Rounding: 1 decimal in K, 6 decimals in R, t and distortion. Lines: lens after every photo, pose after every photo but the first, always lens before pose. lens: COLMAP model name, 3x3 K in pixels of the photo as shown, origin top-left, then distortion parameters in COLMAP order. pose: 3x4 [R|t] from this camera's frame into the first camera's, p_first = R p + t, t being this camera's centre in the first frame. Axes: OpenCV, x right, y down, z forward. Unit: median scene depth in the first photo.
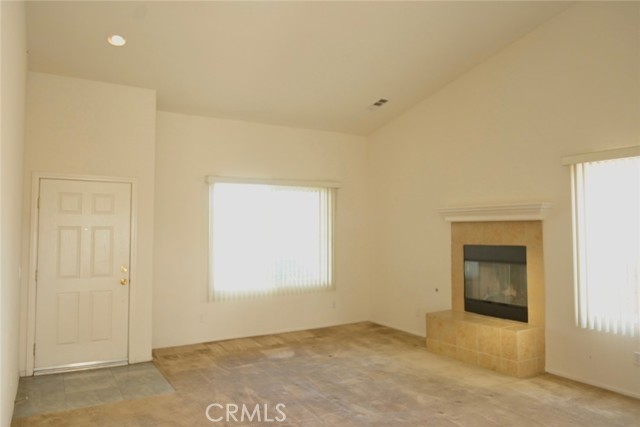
lens RADIAL K [[478.6, 0, 319.9], [0, 478.6, 213.1], [0, 0, 1]] dist [0.000640, -0.004322]
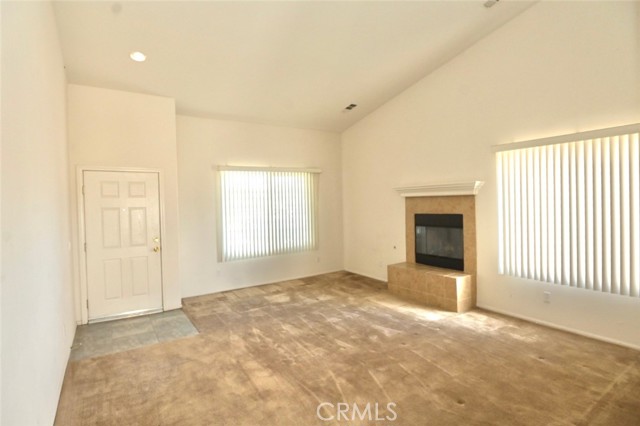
lens RADIAL K [[309.1, 0, 320.3], [0, 309.1, 204.3], [0, 0, 1]] dist [-0.014252, 0.000385]
pose [[0.998343, -0.025425, 0.051615, -0.007341], [0.022718, 0.998369, 0.052380, -0.012566], [-0.052863, -0.051121, 0.997292, 0.161681]]
